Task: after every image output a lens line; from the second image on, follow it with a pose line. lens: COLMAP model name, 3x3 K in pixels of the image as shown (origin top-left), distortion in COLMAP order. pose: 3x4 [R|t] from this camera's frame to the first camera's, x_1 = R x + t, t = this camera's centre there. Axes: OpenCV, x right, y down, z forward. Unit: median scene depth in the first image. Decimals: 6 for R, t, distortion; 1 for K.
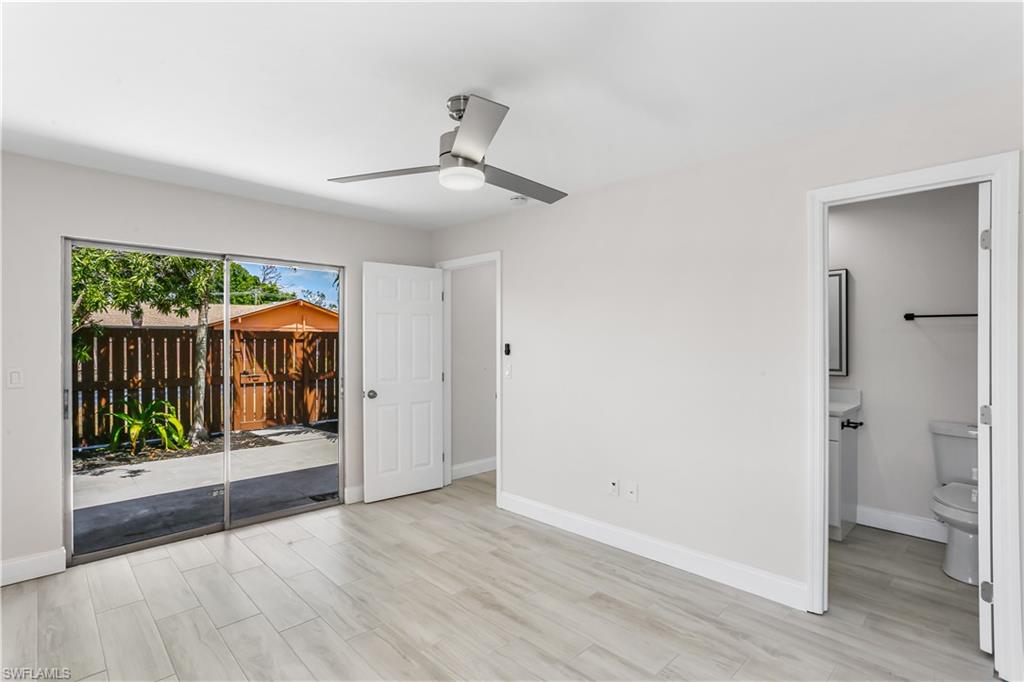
lens RADIAL K [[498.1, 0, 513.2], [0, 498.1, 341.2], [0, 0, 1]] dist [-0.045745, 0.024411]
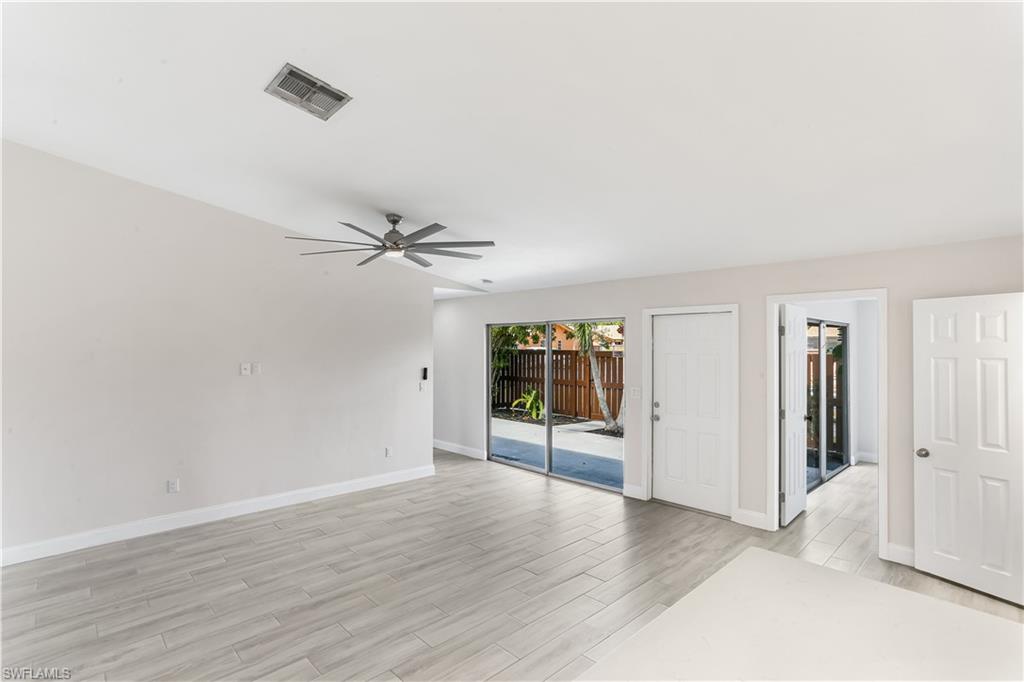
lens RADIAL K [[498.1, 0, 507.1], [0, 498.1, 340.0], [0, 0, 1]] dist [-0.045745, 0.024411]
pose [[-0.009697, -0.007308, -0.999926, 1.128915], [0.009315, 0.999929, -0.007399, -0.050545], [0.999910, -0.009386, -0.009628, 0.967125]]
